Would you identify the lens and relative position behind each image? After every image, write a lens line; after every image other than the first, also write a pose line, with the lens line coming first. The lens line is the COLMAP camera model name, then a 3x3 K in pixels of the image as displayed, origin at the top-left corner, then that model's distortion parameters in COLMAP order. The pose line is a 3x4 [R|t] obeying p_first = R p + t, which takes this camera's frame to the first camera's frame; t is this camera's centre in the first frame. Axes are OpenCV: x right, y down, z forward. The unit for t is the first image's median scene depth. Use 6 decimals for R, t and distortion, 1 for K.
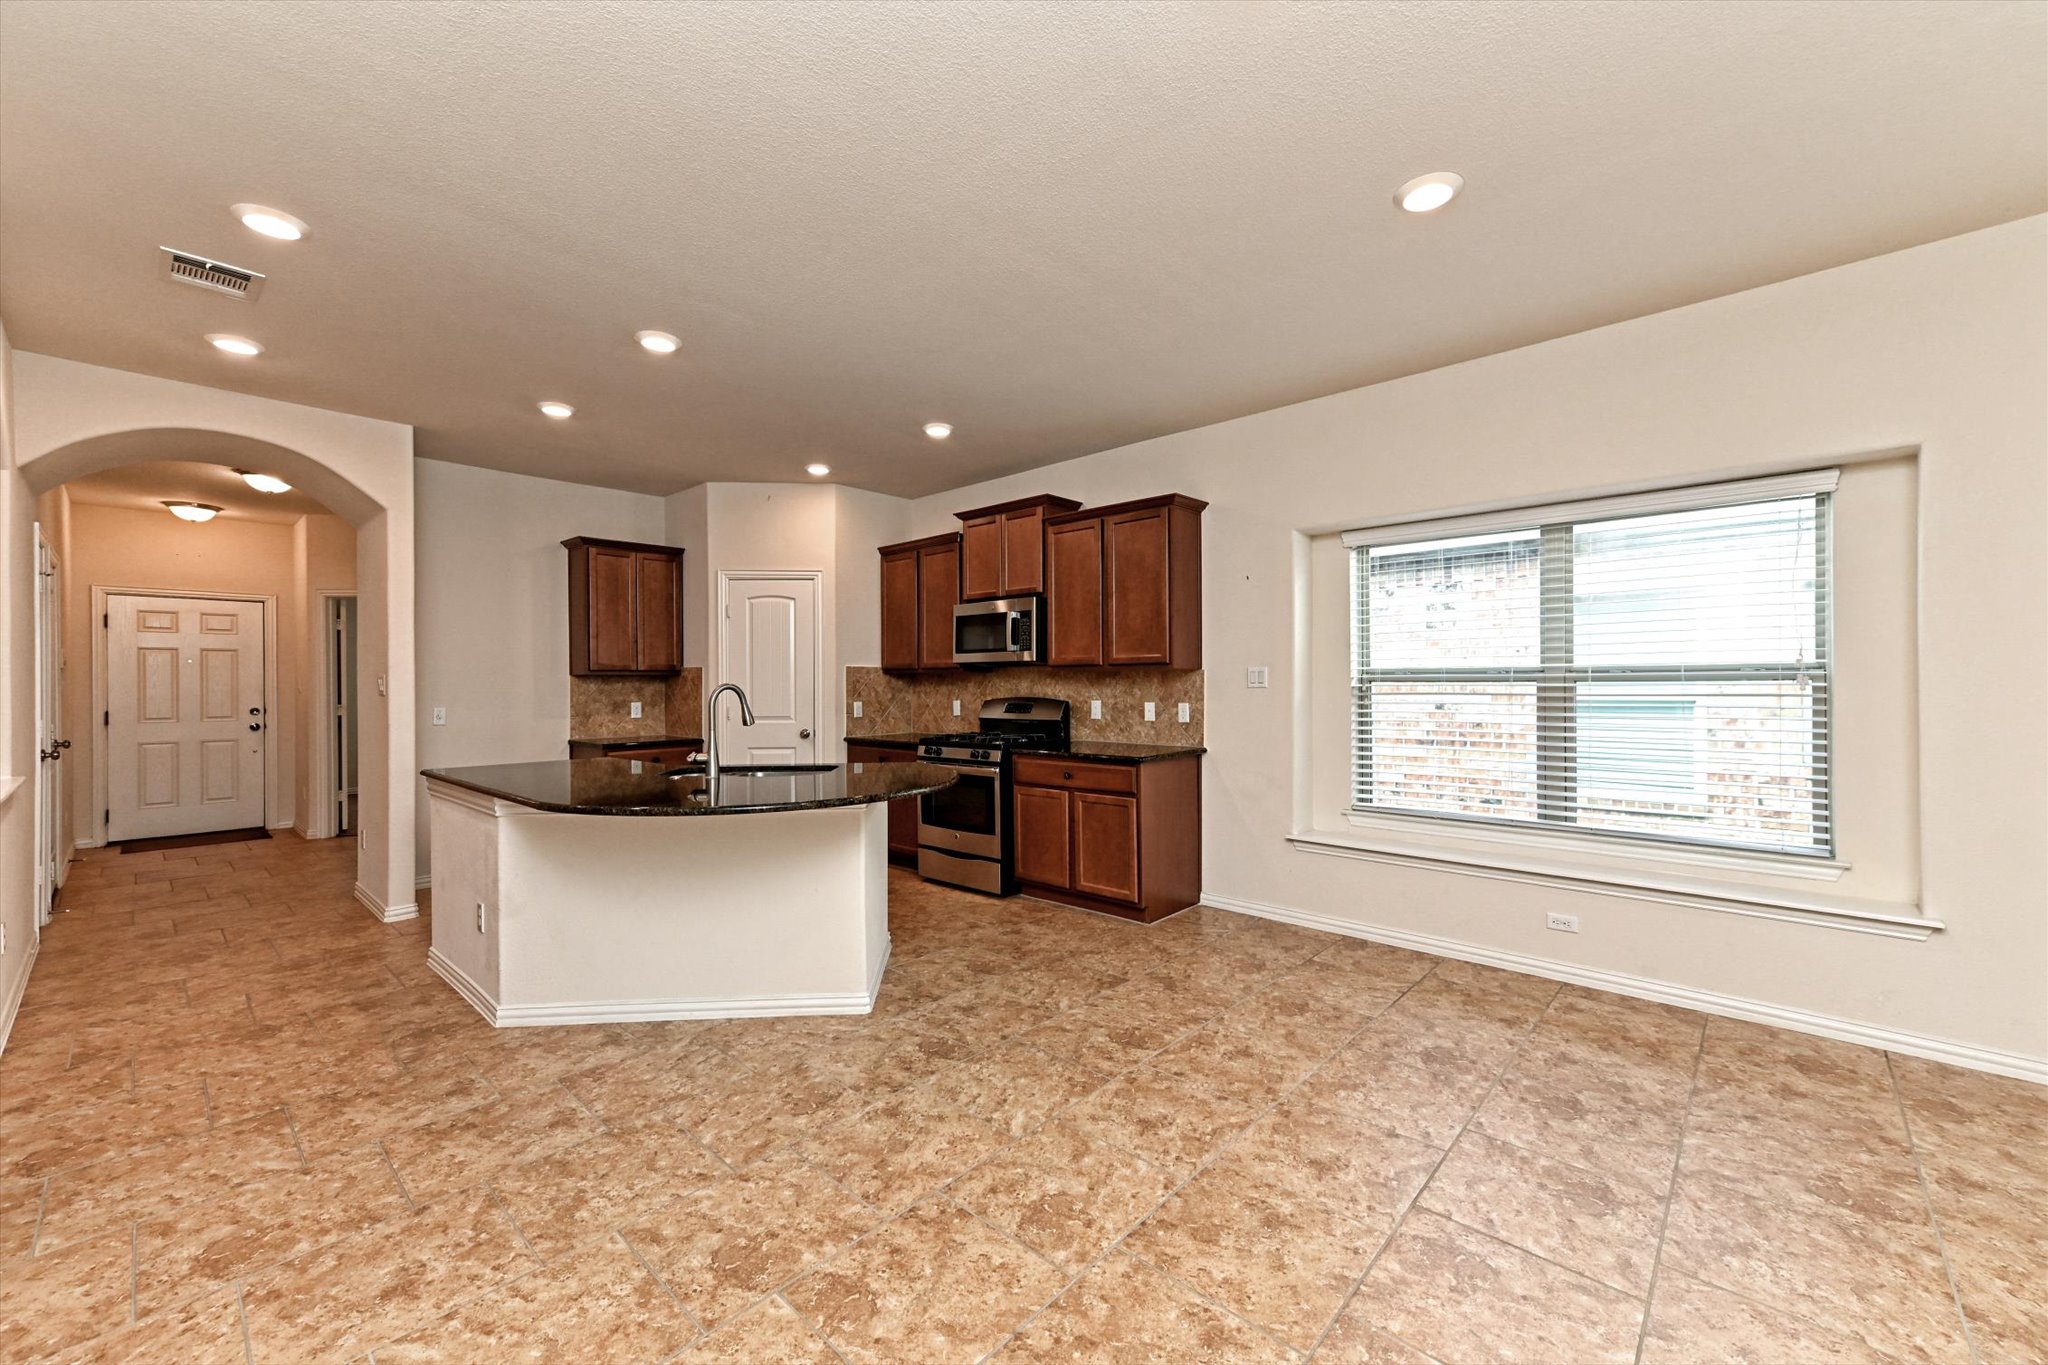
lens RADIAL K [[808.8, 0, 1022.6], [0, 808.8, 671.3], [0, 0, 1]] dist [0.017653, -0.000734]
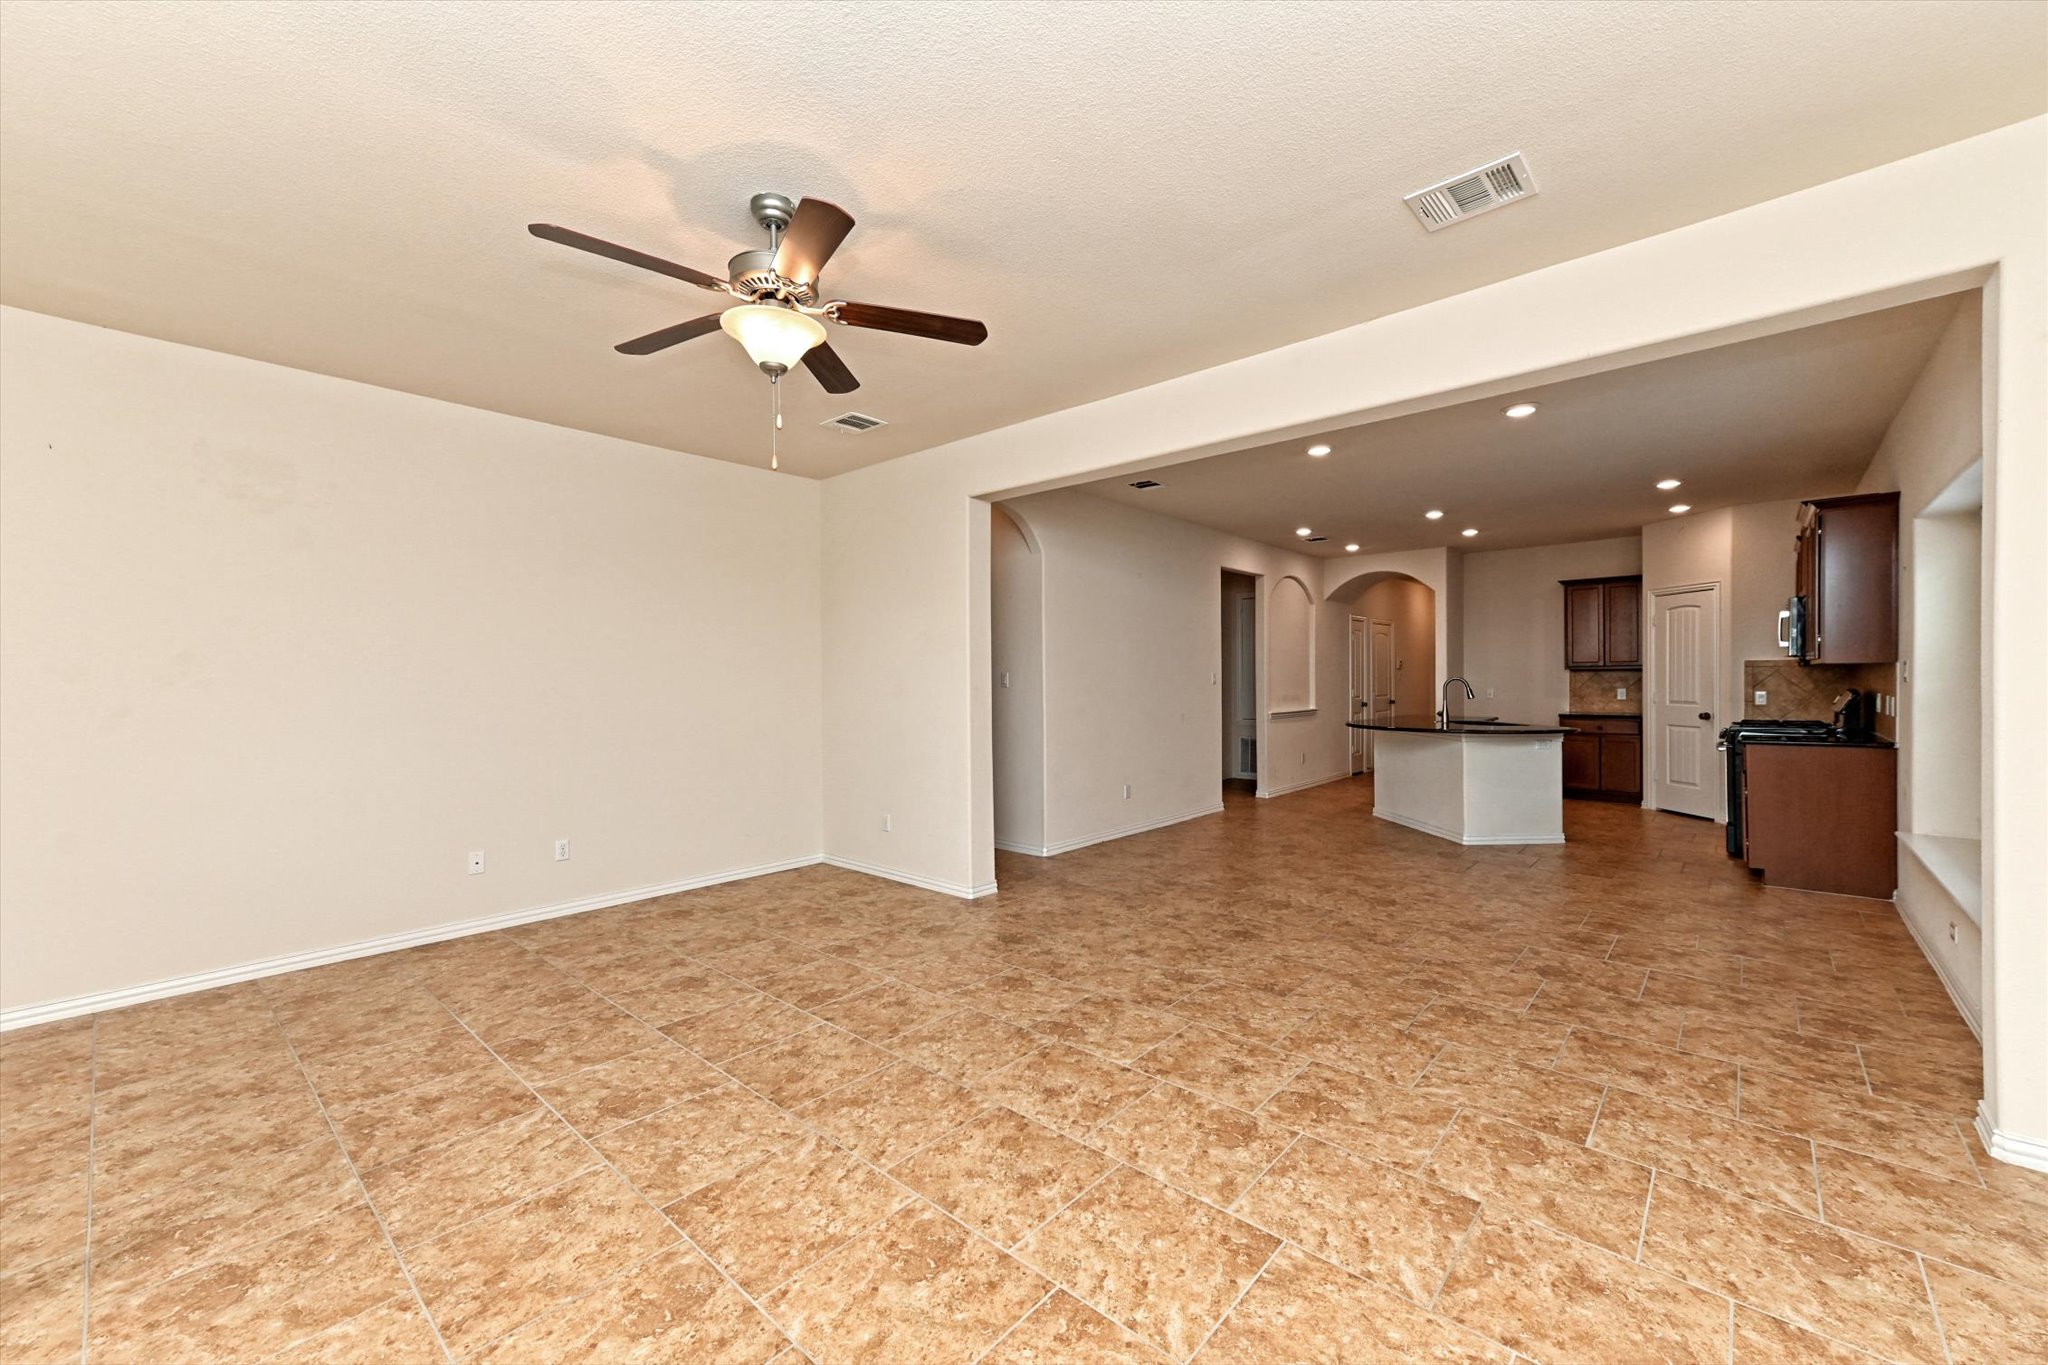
lens RADIAL K [[808.8, 0, 1015.1], [0, 808.8, 684.7], [0, 0, 1]] dist [0.017653, -0.000734]
pose [[0.005313, 0.010318, -0.999933, 0.972647], [0.027260, 0.999574, 0.010459, -0.012495], [0.999614, -0.027314, 0.005030, -0.055757]]
